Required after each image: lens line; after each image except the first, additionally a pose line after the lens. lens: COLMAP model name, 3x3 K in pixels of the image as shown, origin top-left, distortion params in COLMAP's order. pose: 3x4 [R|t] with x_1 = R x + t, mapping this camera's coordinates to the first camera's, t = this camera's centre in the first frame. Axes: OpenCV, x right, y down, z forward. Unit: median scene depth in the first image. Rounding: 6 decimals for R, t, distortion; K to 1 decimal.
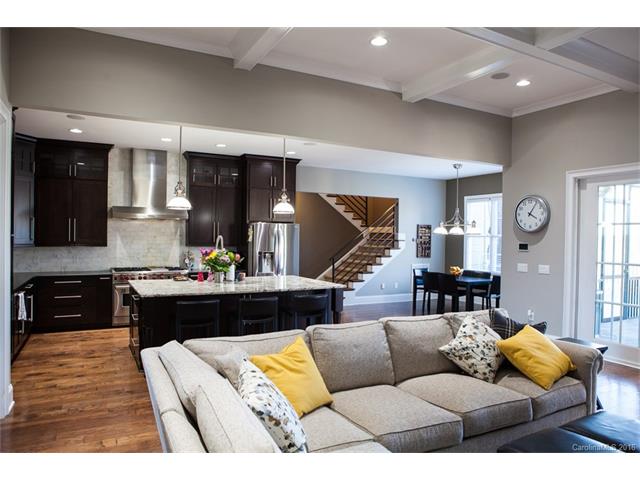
lens RADIAL K [[438.5, 0, 319.6], [0, 438.5, 240.5], [0, 0, 1]] dist [-0.047352, 0.021196]
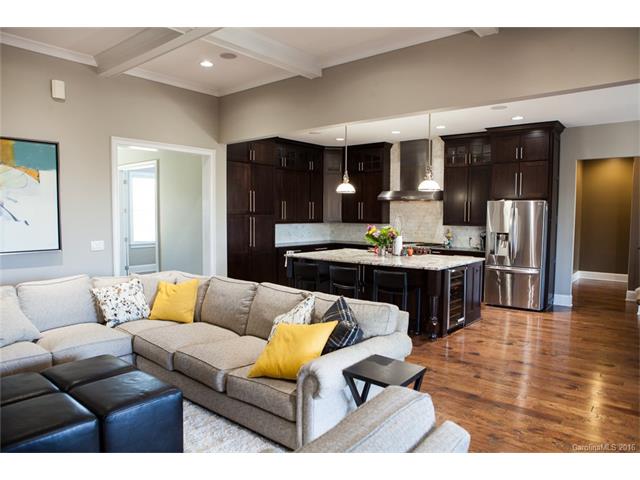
lens RADIAL K [[438.5, 0, 320.4], [0, 438.5, 240.4], [0, 0, 1]] dist [-0.047352, 0.021196]
pose [[0.372534, 0.049274, -0.926709, 0.606749], [-0.013101, 0.998769, 0.047839, 0.003495], [0.927926, -0.005681, 0.372722, 0.337696]]
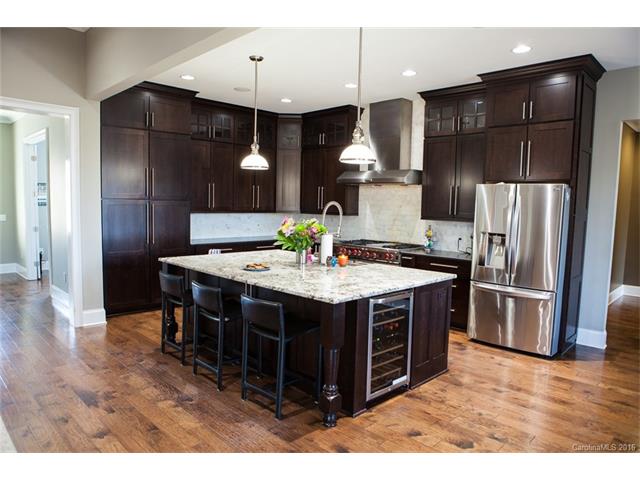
lens RADIAL K [[438.5, 0, 319.3], [0, 438.5, 240.7], [0, 0, 1]] dist [-0.047352, 0.021196]
pose [[0.283103, 0.079239, -0.955811, 0.393516], [-0.030028, 0.996825, 0.073745, -0.000051], [0.958619, 0.007824, 0.284583, 0.643285]]
